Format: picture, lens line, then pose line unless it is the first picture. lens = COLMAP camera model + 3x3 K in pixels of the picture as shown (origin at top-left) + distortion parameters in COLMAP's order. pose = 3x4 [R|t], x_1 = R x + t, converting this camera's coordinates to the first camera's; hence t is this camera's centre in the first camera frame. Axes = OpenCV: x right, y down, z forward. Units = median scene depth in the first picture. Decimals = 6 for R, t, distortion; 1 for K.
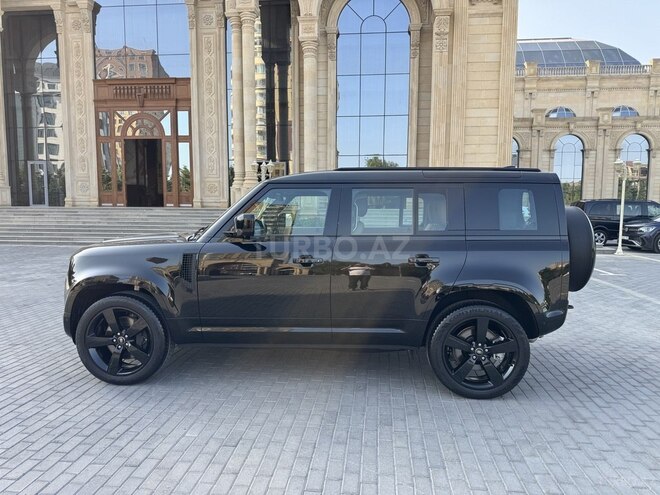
lens RADIAL K [[473.8, 0, 328.2], [0, 473.8, 250.0], [0, 0, 1]] dist [0.019182, -0.010916]
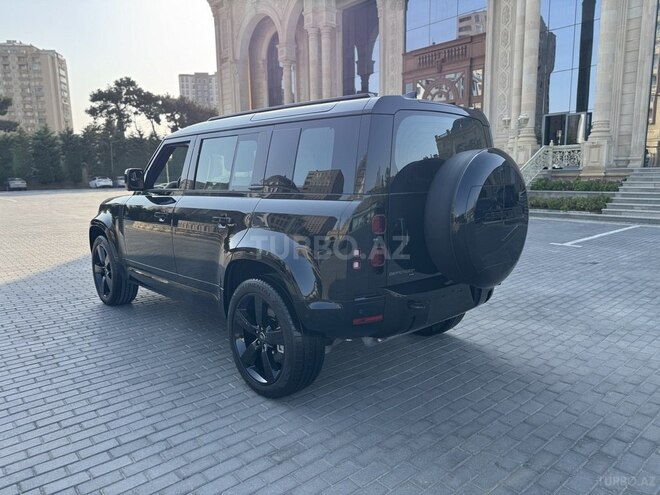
lens RADIAL K [[473.8, 0, 331.4], [0, 473.8, 246.4], [0, 0, 1]] dist [0.019182, -0.010916]
pose [[0.731059, 0.088274, -0.676580, 0.158894], [-0.045876, 0.995711, 0.080341, -0.000948], [0.680771, -0.027695, 0.731973, 0.086716]]
